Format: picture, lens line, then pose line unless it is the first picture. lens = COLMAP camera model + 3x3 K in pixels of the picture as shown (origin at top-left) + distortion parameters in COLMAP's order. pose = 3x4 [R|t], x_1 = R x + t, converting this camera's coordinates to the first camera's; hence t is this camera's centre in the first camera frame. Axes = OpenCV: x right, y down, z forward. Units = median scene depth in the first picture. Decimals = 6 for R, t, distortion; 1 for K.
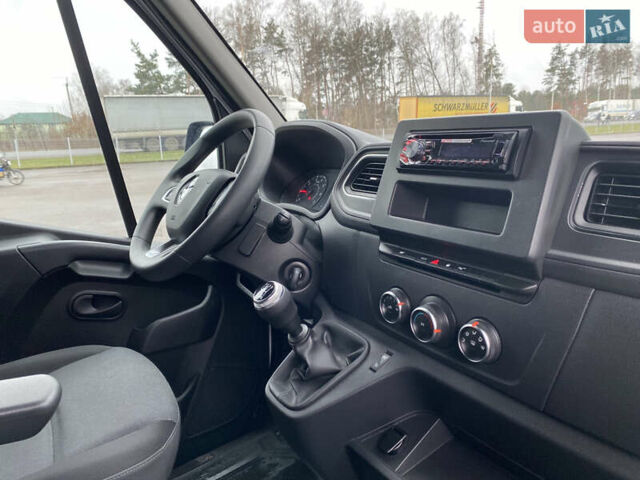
lens RADIAL K [[486.3, 0, 320.5], [0, 486.3, 239.8], [0, 0, 1]] dist [0.038343, -0.032939]
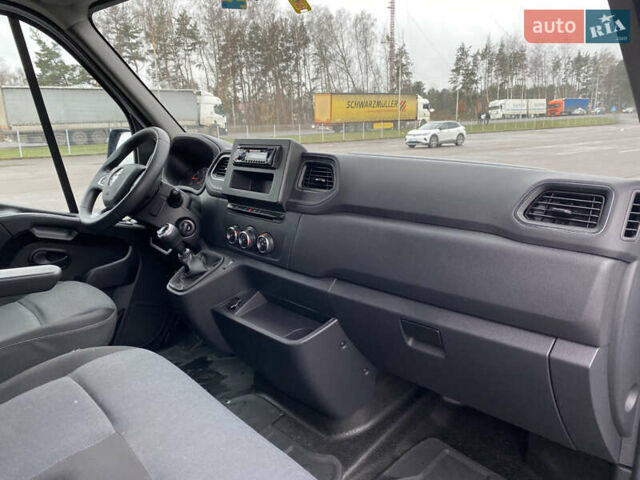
lens RADIAL K [[486.3, 0, 313.9], [0, 486.3, 236.5], [0, 0, 1]] dist [0.038343, -0.032939]
pose [[0.988767, -0.025245, 0.147317, 0.093040], [0.024664, 0.999679, 0.005767, 0.071441], [-0.147415, -0.002069, 0.989073, -0.490093]]
